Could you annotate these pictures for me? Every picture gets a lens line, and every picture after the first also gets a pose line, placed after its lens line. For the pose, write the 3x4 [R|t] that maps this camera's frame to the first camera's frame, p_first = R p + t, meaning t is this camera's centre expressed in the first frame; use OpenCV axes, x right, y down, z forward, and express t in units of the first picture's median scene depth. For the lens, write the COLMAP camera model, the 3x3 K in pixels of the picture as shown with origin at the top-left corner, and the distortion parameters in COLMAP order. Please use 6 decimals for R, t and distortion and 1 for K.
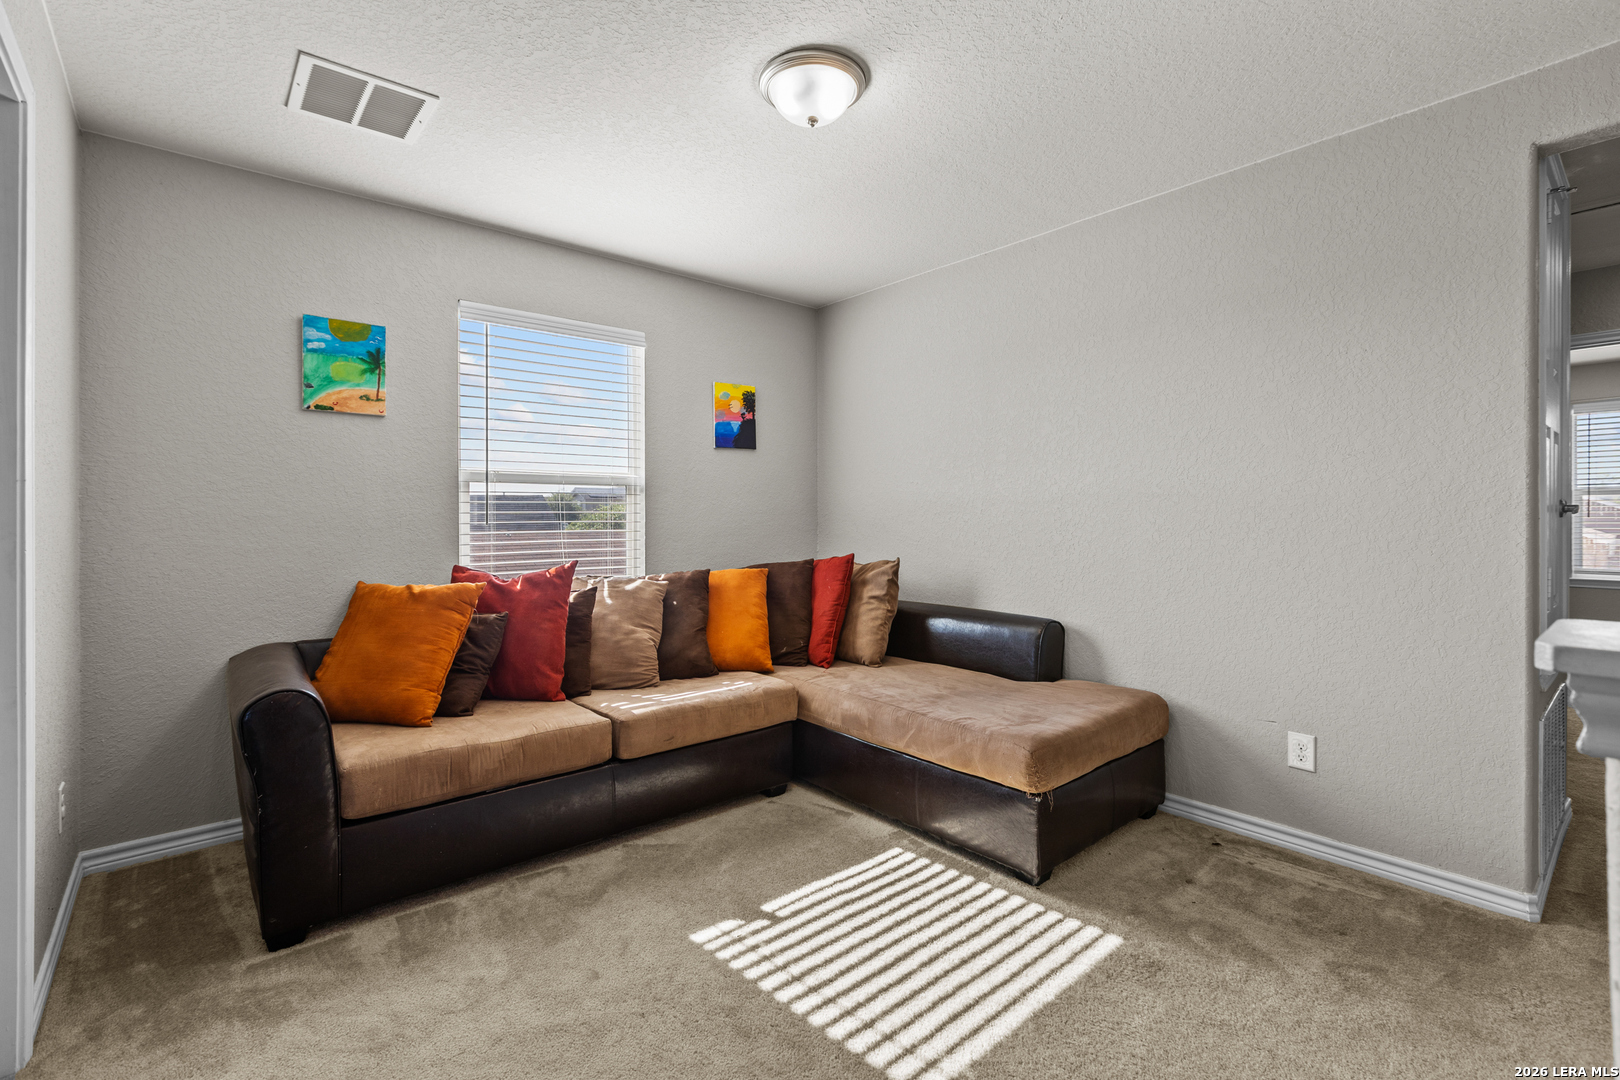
lens RADIAL K [[725.4, 0, 798.3], [0, 725.4, 531.0], [0, 0, 1]] dist [0.004495, 0.000517]
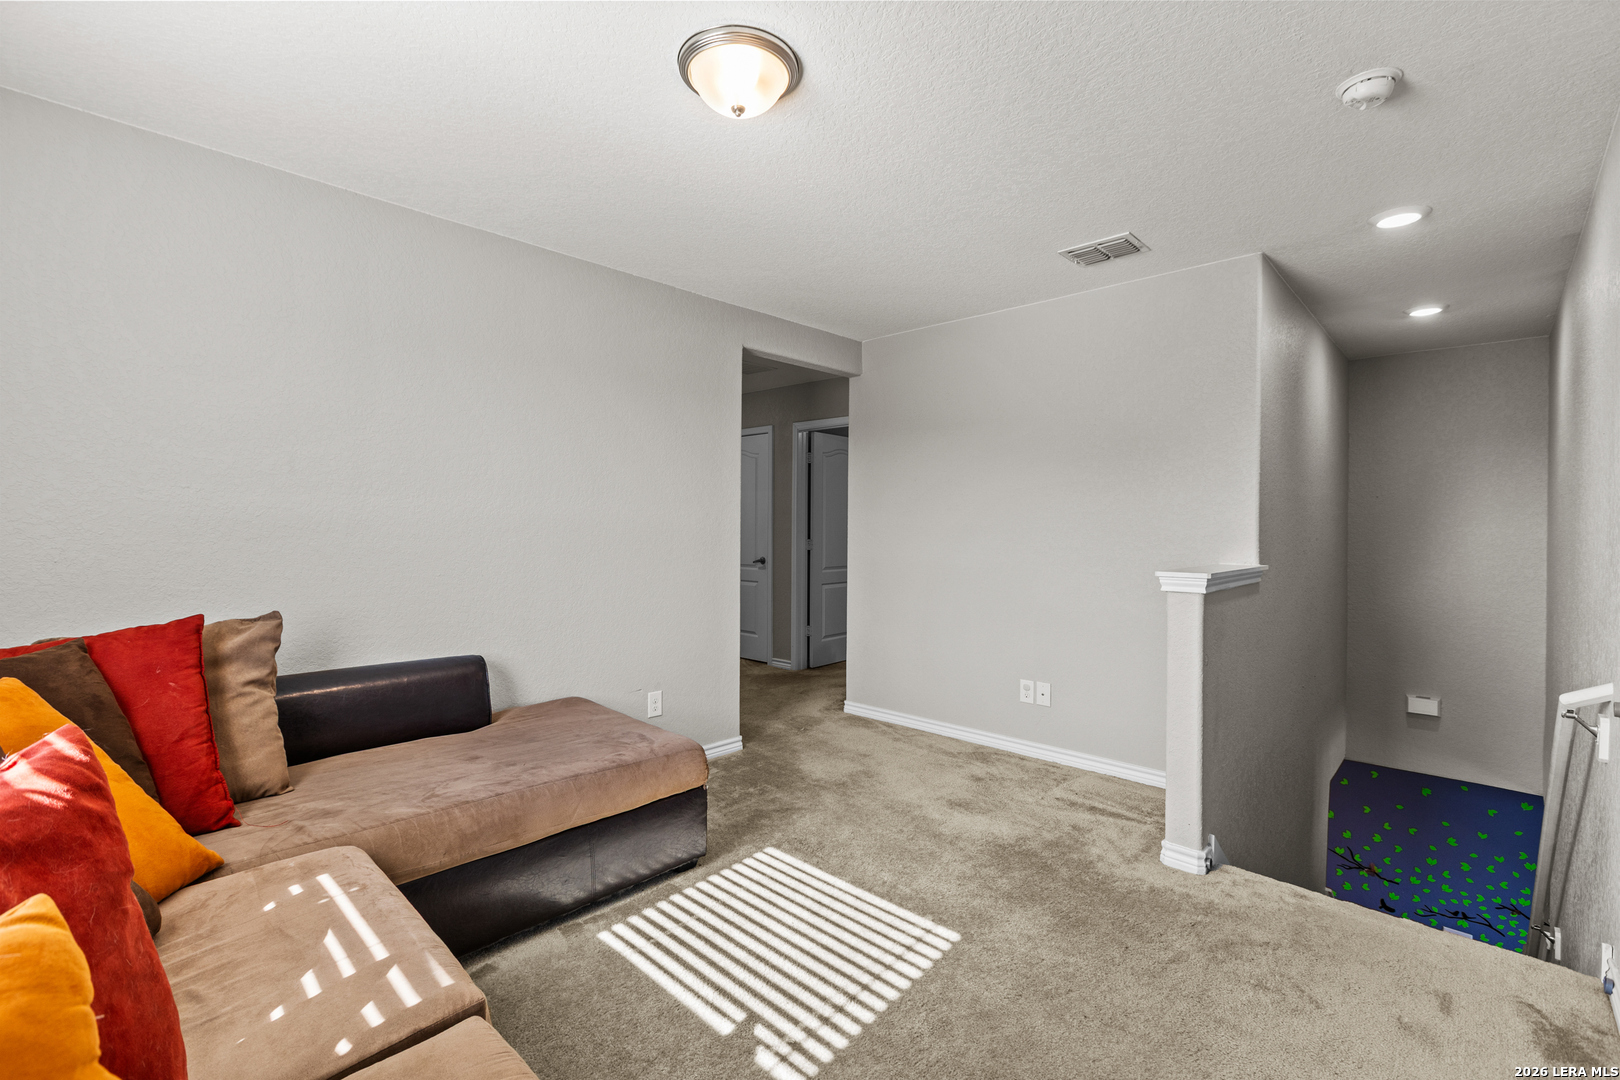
lens RADIAL K [[725.4, 0, 796.9], [0, 725.4, 533.9], [0, 0, 1]] dist [0.004495, 0.000517]
pose [[-0.103008, -0.008968, 0.994640, -0.833790], [0.017089, 0.999796, 0.010785, -0.044745], [-0.994534, 0.018109, -0.102833, 0.964749]]
